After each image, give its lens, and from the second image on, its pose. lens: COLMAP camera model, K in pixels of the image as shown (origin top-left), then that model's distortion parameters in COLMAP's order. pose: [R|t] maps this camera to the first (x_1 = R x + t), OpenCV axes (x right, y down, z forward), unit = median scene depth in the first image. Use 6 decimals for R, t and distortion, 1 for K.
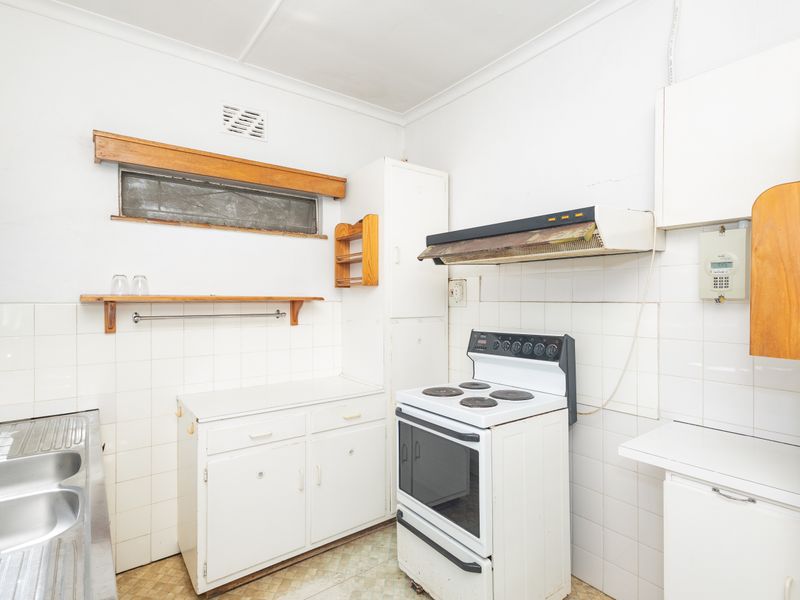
lens RADIAL K [[420.3, 0, 404.1], [0, 420.3, 302.9], [0, 0, 1]] dist [0.001201, -0.000233]
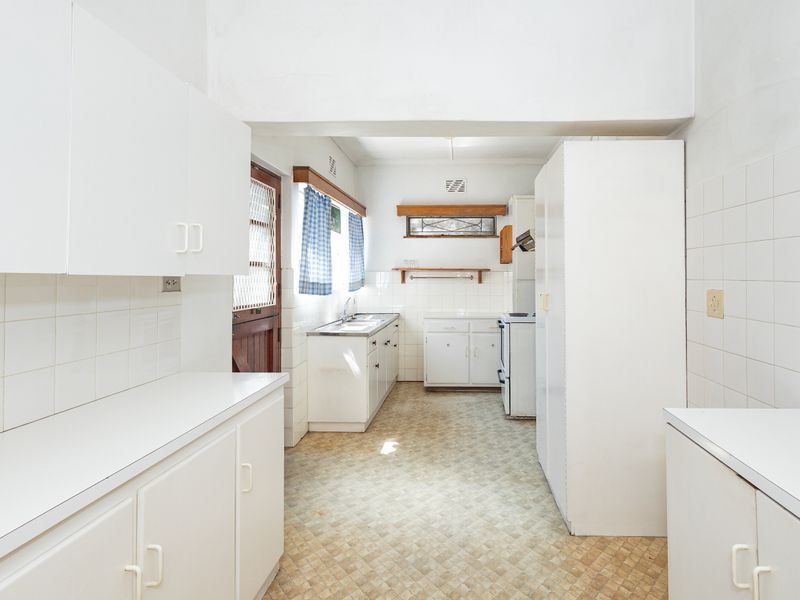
lens RADIAL K [[420.3, 0, 398.3], [0, 420.3, 296.6], [0, 0, 1]] dist [0.001201, -0.000233]
pose [[0.701957, 0.036062, -0.711305, 1.029799], [-0.016858, 0.999279, 0.034025, 0.065542], [0.712019, -0.011892, 0.702059, -0.762011]]
